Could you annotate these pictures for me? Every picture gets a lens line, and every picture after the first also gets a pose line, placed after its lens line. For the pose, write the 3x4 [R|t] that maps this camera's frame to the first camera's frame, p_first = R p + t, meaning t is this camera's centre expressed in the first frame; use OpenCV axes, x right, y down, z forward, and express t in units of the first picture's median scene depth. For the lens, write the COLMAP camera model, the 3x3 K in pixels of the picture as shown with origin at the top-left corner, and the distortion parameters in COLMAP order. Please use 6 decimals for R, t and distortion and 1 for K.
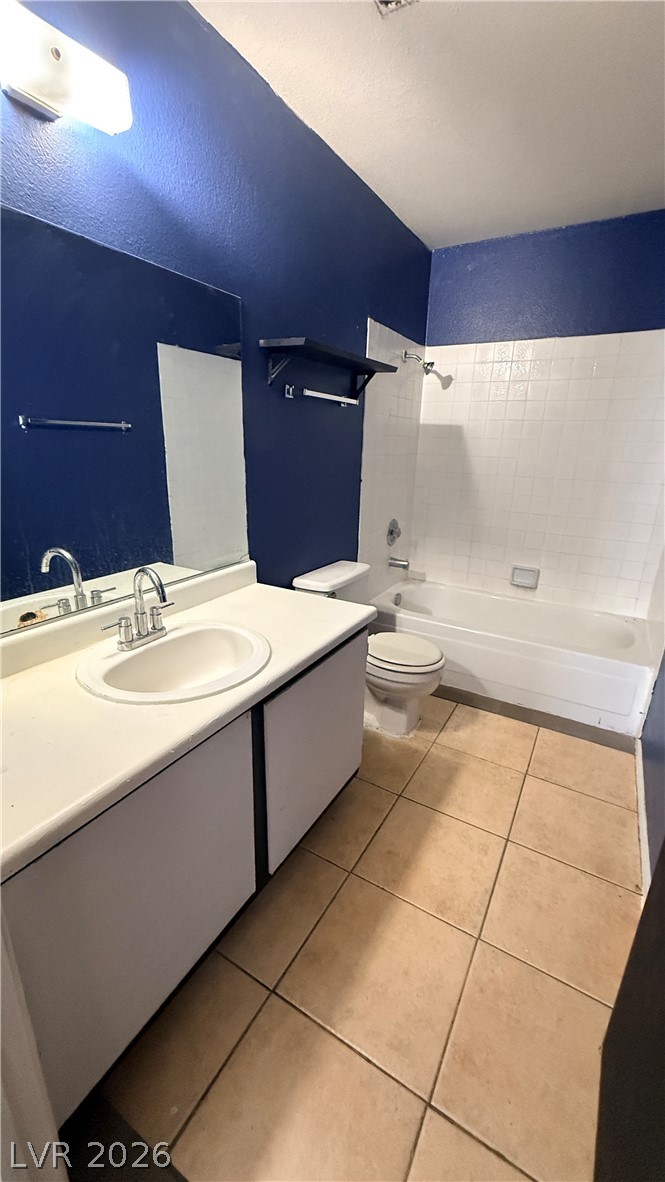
lens RADIAL K [[470.6, 0, 333.1], [0, 470.6, 588.5], [0, 0, 1]] dist [-0.002865, 0.000209]
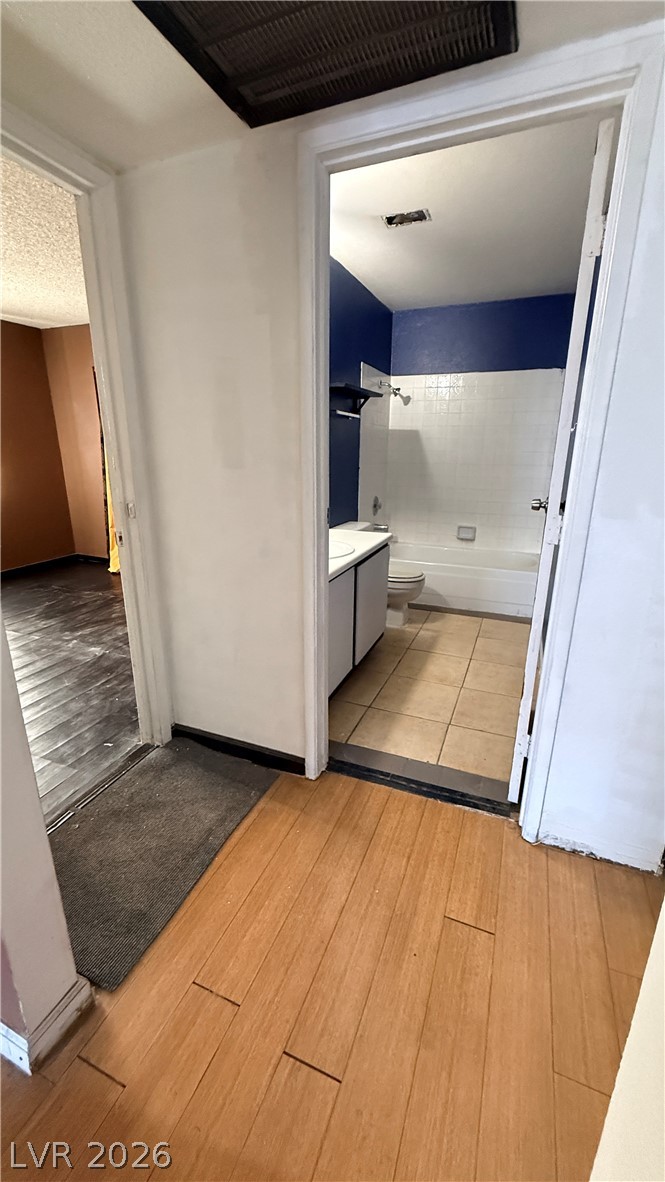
lens RADIAL K [[470.6, 0, 332.2], [0, 470.6, 590.2], [0, 0, 1]] dist [-0.002865, 0.000209]
pose [[0.990258, -0.060297, 0.125516, -0.225193], [0.061506, 0.998090, -0.005770, 0.154538], [-0.124928, 0.013433, 0.992075, -0.446851]]
